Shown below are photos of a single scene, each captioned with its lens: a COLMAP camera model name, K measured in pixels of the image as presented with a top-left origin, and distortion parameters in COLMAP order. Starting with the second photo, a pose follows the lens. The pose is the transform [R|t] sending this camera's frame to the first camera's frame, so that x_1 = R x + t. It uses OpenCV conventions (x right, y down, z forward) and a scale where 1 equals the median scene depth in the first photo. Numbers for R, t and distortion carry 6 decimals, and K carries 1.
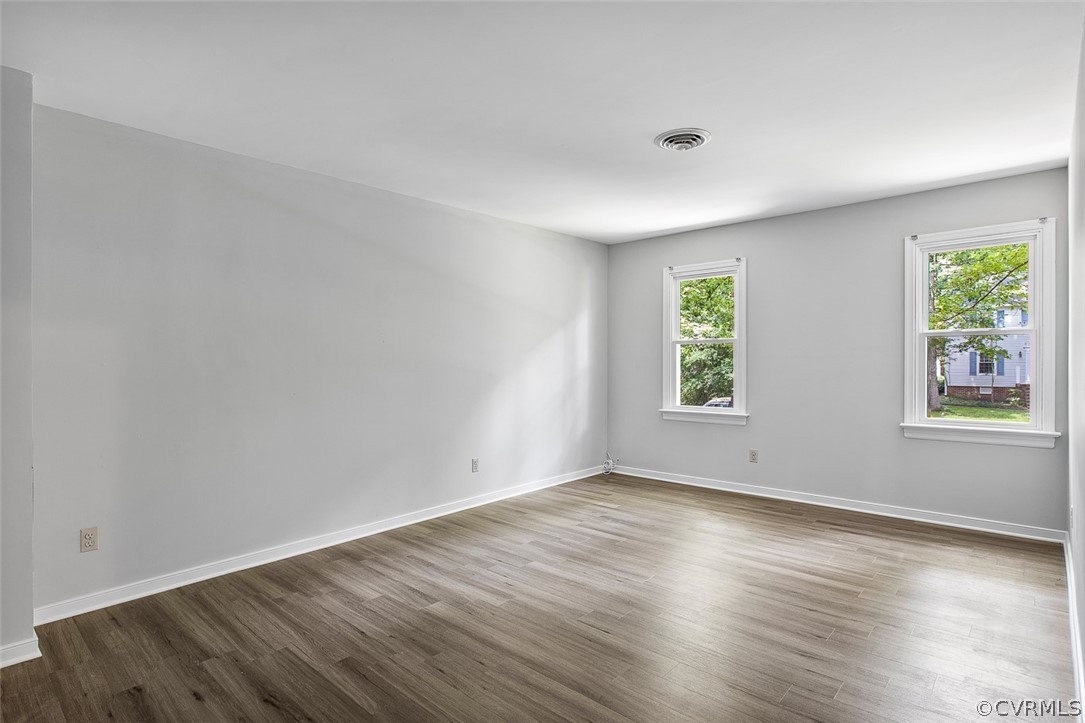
lens RADIAL K [[585.6, 0, 537.0], [0, 585.6, 364.8], [0, 0, 1]] dist [-0.000374, 0.000802]
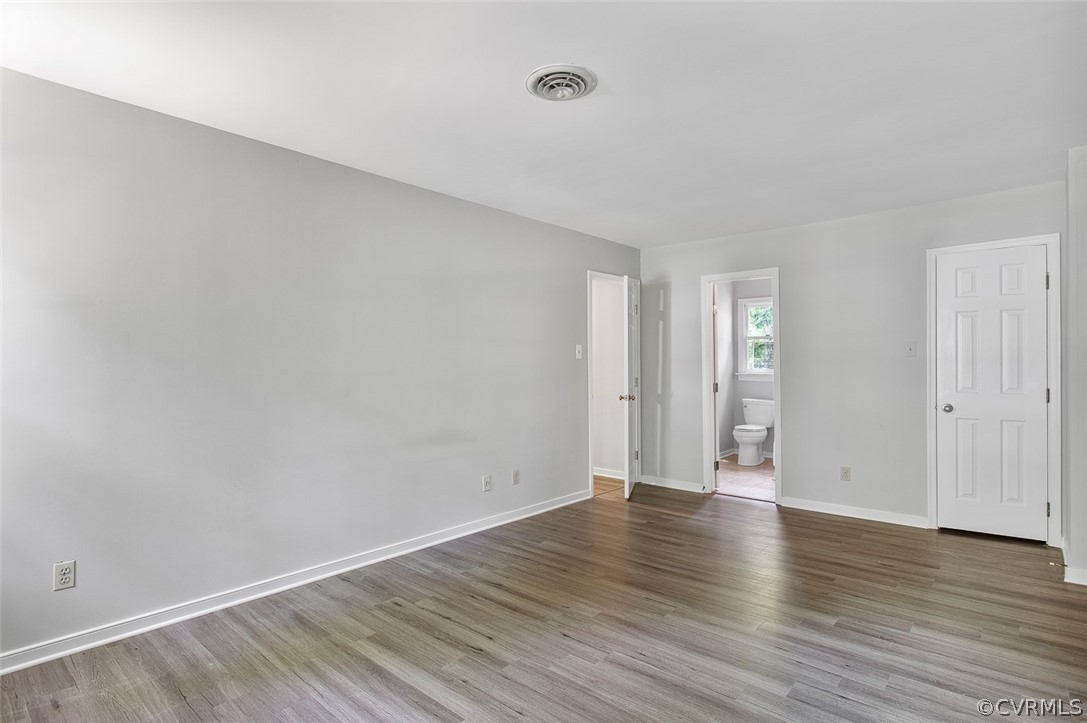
lens RADIAL K [[586.6, 0, 544.3], [0, 586.6, 365.2], [0, 0, 1]] dist [-0.000374, 0.000802]
pose [[-0.999712, 0.012579, -0.020440, 0.316218], [0.012377, 0.999874, 0.009957, -0.022838], [0.020563, 0.009701, -0.999741, 1.991029]]
